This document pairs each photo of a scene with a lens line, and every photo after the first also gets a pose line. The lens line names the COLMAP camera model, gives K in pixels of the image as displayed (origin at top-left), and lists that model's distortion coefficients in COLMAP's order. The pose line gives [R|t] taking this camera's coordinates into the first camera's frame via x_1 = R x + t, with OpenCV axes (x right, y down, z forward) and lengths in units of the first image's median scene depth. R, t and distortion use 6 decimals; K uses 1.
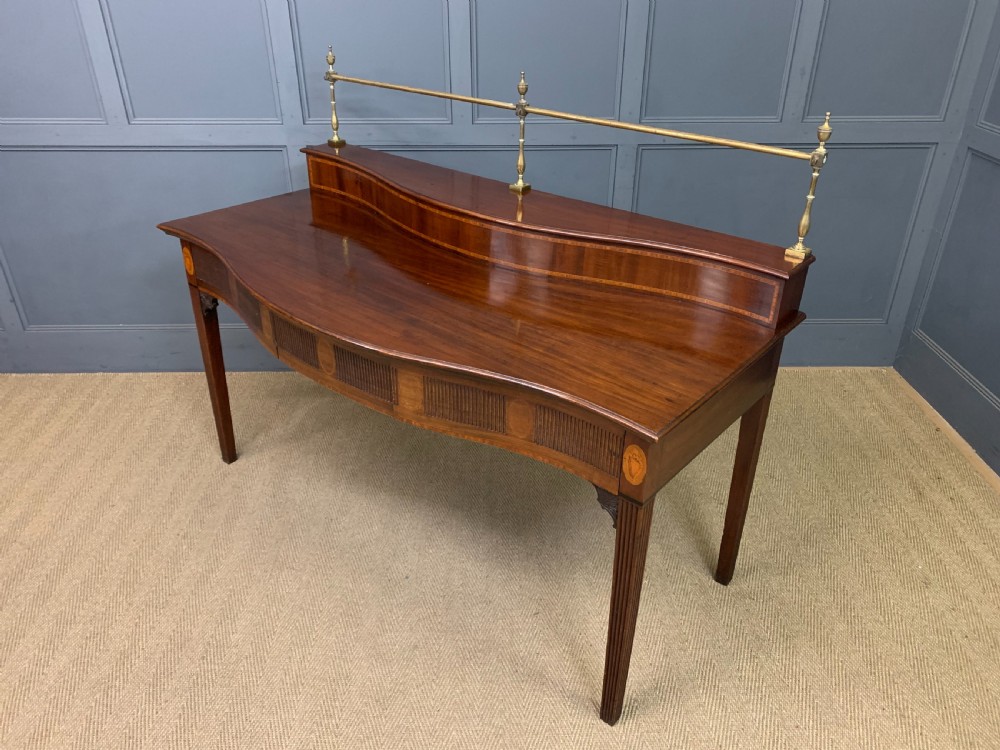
lens RADIAL K [[772.1, 0, 505.4], [0, 772.1, 372.9], [0, 0, 1]] dist [0.033237, -0.037790]
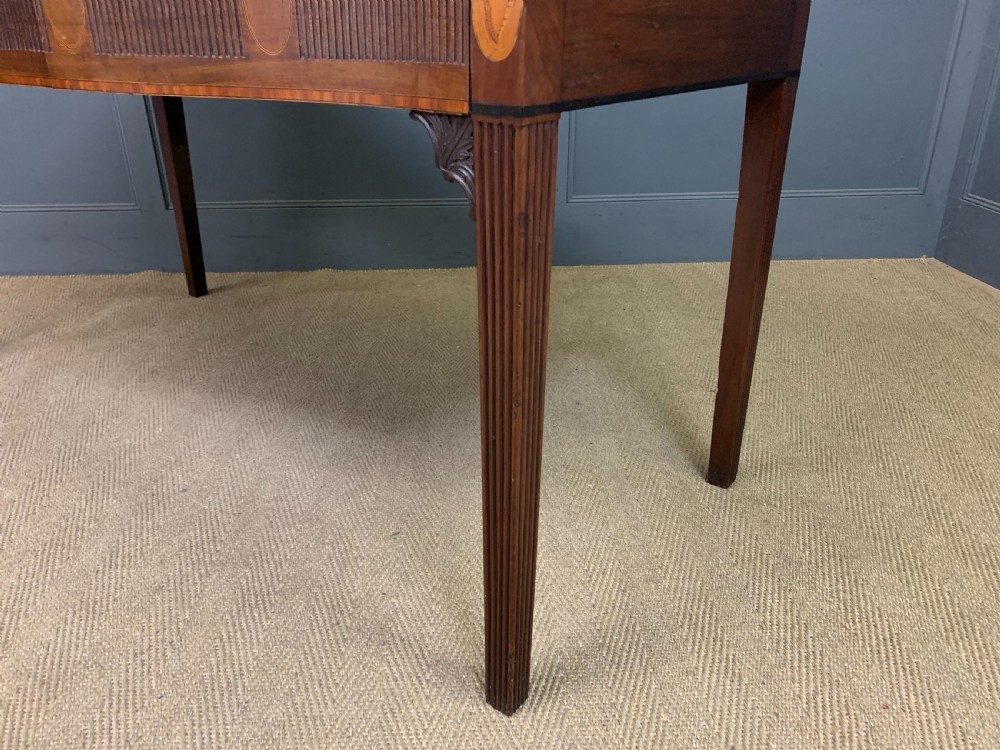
lens RADIAL K [[772.1, 0, 499.6], [0, 772.1, 372.7], [0, 0, 1]] dist [0.033237, -0.037790]
pose [[0.999711, -0.019428, 0.014173, 0.118108], [0.020467, 0.996800, -0.077274, 0.255046], [-0.012626, 0.077542, 0.996909, 0.456922]]
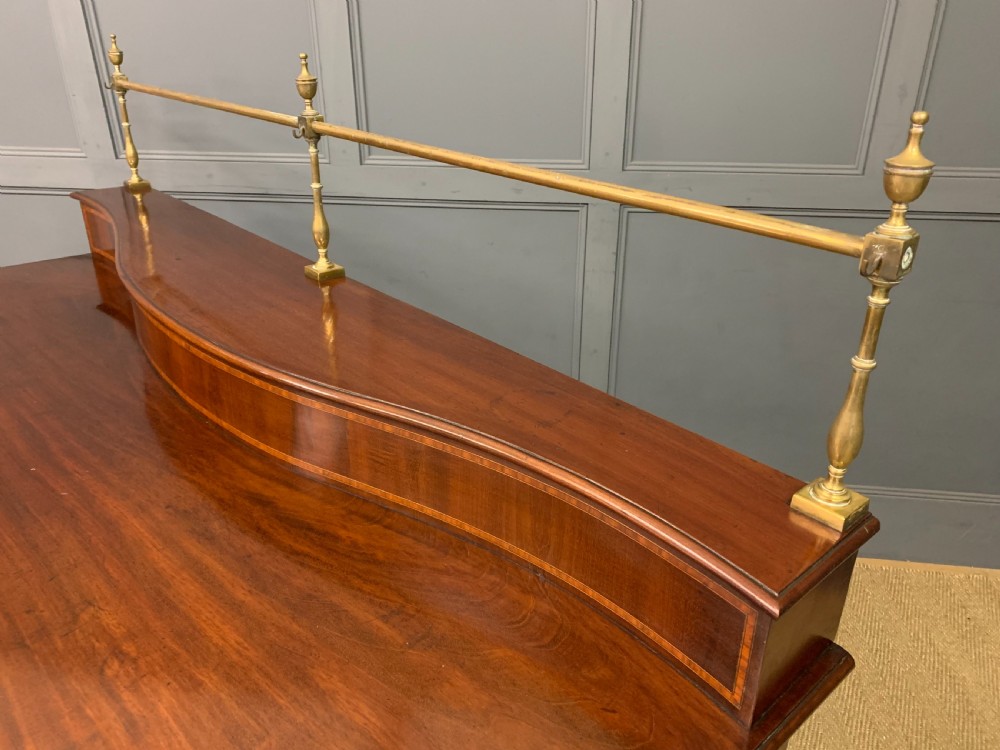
lens RADIAL K [[772.1, 0, 504.0], [0, 772.1, 366.3], [0, 0, 1]] dist [0.033237, -0.037790]
pose [[0.989299, 0.059218, -0.133346, 0.242318], [-0.069477, 0.994862, -0.073639, -0.161740], [0.128300, 0.082115, 0.988330, 0.551480]]
